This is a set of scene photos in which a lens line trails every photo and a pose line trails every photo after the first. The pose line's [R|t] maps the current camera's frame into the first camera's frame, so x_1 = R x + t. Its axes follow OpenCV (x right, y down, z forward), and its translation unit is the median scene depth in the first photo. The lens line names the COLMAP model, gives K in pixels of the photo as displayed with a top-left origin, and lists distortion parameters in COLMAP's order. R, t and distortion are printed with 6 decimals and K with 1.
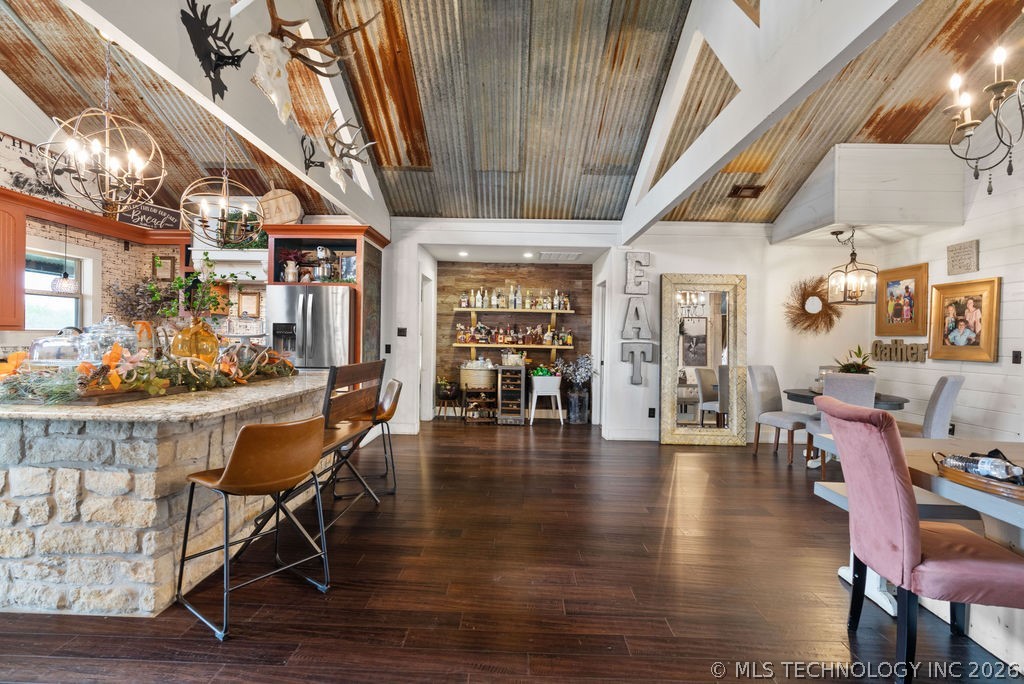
lens RADIAL K [[464.4, 0, 509.7], [0, 464.4, 340.6], [0, 0, 1]] dist [-0.014711, 0.003505]
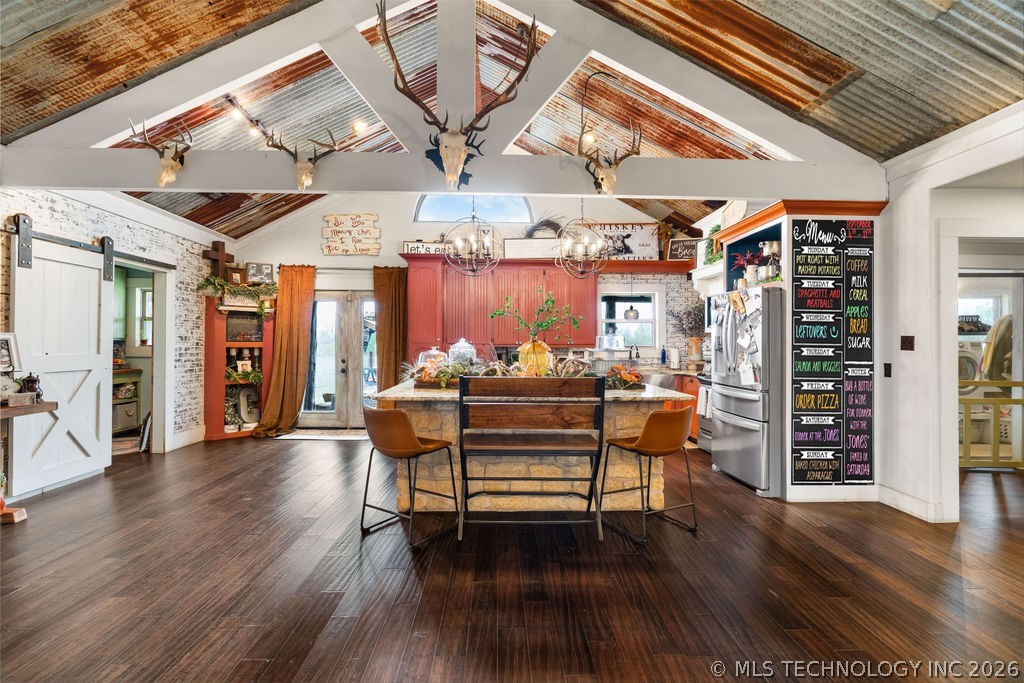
lens RADIAL K [[464.4, 0, 510.4], [0, 464.4, 341.9], [0, 0, 1]] dist [-0.014711, 0.003505]
pose [[0.046097, -0.025191, -0.998619, 0.388523], [-0.010377, 0.999616, -0.025695, 0.002178], [0.998883, 0.011547, 0.045818, 0.507901]]
